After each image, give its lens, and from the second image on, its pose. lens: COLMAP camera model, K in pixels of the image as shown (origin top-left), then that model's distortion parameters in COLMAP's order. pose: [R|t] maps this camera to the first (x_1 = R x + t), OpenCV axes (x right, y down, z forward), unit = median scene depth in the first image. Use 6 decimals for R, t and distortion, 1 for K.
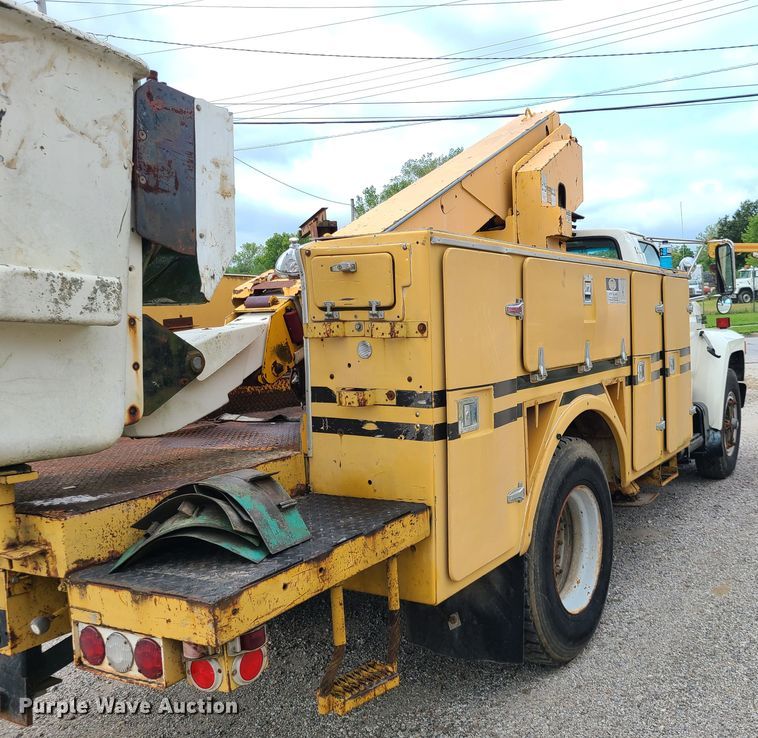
lens RADIAL K [[773.7, 0, 510.2], [0, 773.7, 371.9], [0, 0, 1]] dist [0.043784, 0.000000]
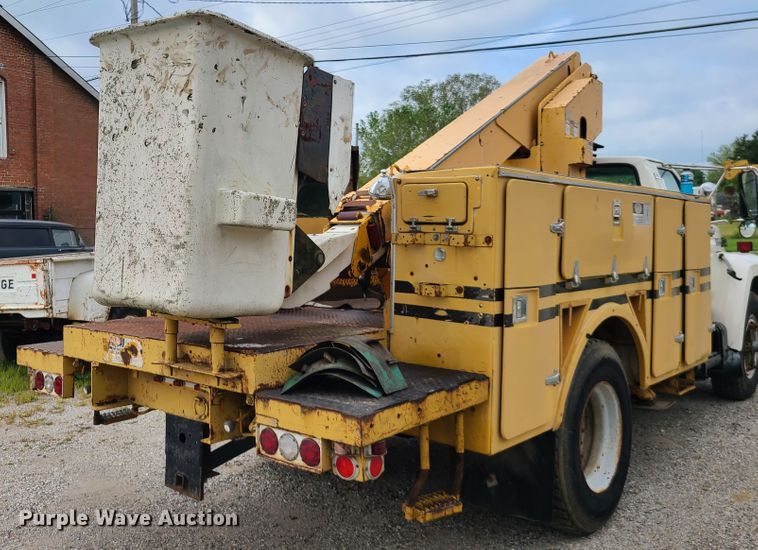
lens RADIAL K [[725.6, 0, 276.5], [0, 725.6, 240.5], [0, 0, 1]] dist [0.028623, 0.000000]
pose [[0.956243, 0.037397, -0.290175, -0.097589], [-0.053660, 0.997391, -0.048291, 0.023011], [0.287612, 0.061748, 0.955754, -0.277919]]
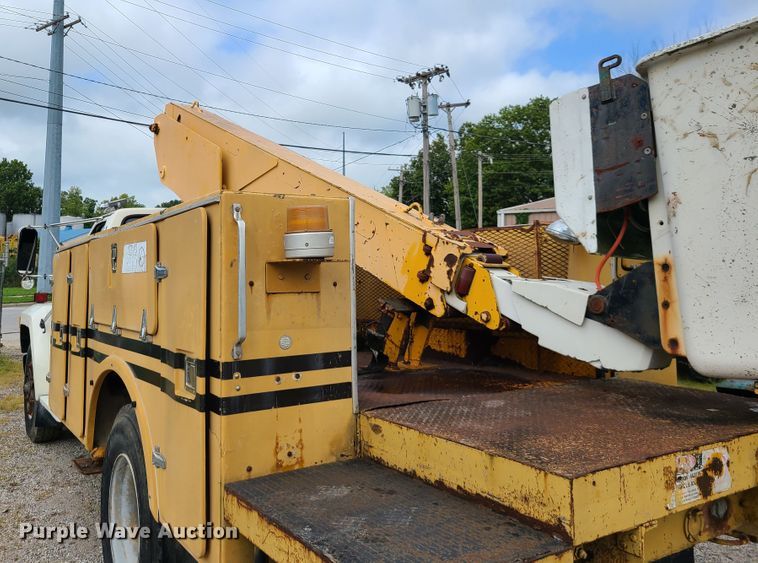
lens RADIAL K [[644.7, 0, 324.9], [0, 644.7, 231.6], [0, 0, 1]] dist [0.052882, -0.041023]
pose [[0.522674, 0.107137, 0.845774, -1.589647], [0.041045, 0.987760, -0.150487, 0.006777], [-0.851544, 0.113371, 0.511878, 0.891874]]
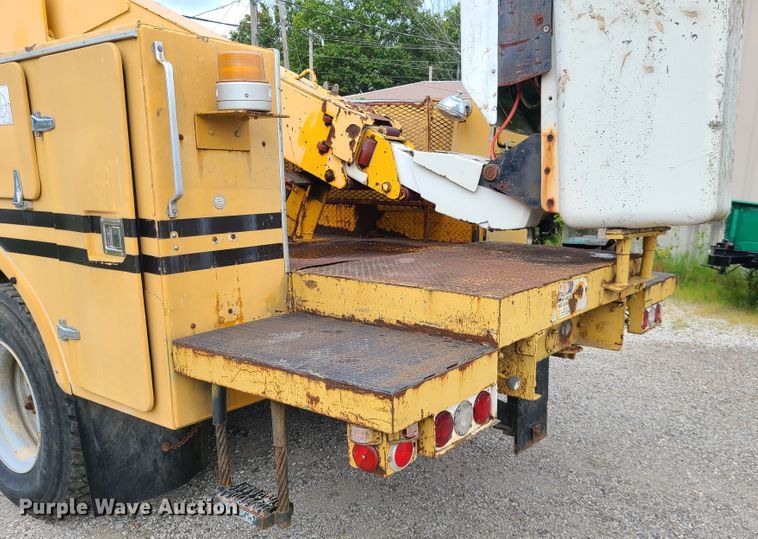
lens RADIAL K [[657.6, 0, 431.1], [0, 657.6, 320.9], [0, 0, 1]] dist [0.042731, -0.033241]
pose [[0.131967, -0.165125, 0.977404, -1.698686], [0.052267, 0.985815, 0.159489, 0.049699], [-0.989875, 0.030039, 0.138725, 1.006139]]
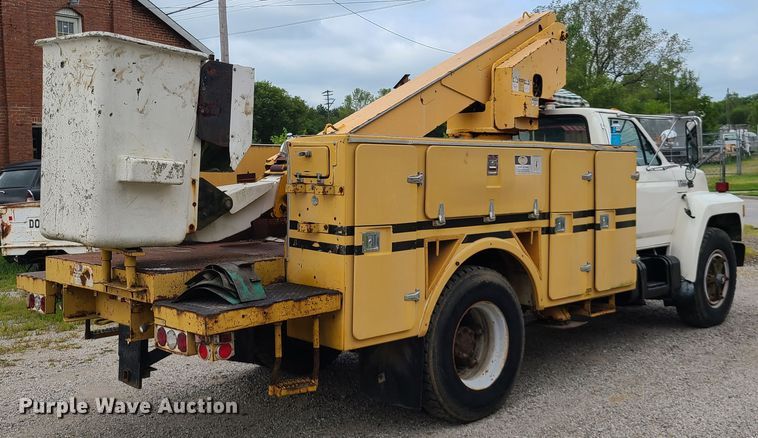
lens RADIAL K [[792.8, 0, 381.5], [0, 792.8, 186.0], [0, 0, 1]] dist [0.062310, 0.000000]
pose [[0.946315, 0.038907, -0.320895, 0.538604], [-0.051746, 0.998161, -0.031576, -0.012957], [0.319077, 0.046485, 0.946588, -0.661081]]
